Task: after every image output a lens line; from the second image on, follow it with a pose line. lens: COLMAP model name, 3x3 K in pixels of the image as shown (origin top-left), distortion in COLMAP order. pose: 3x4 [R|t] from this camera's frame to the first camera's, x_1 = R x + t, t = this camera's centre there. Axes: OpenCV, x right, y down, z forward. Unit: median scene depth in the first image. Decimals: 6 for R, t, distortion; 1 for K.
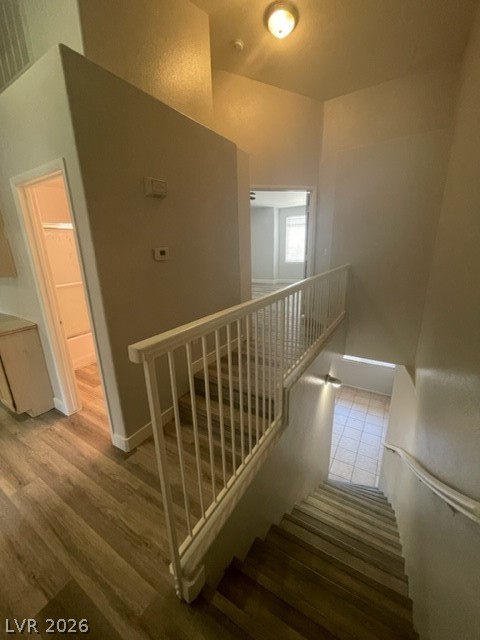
lens RADIAL K [[258.6, 0, 240.8], [0, 258.6, 320.6], [0, 0, 1]] dist [-0.000967, 0.000479]
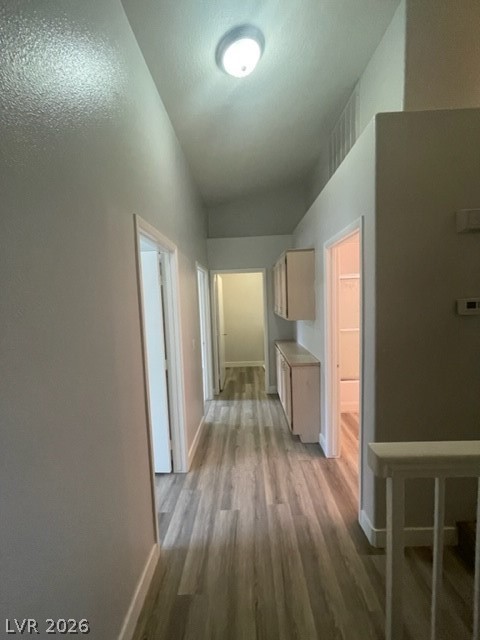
lens RADIAL K [[258.6, 0, 238.2], [0, 258.6, 319.1], [0, 0, 1]] dist [-0.000967, 0.000479]
pose [[0.497770, 0.074616, -0.864094, -0.003655], [-0.210141, 0.976982, -0.036690, -0.062535], [0.841467, 0.199845, 0.501992, 0.105838]]
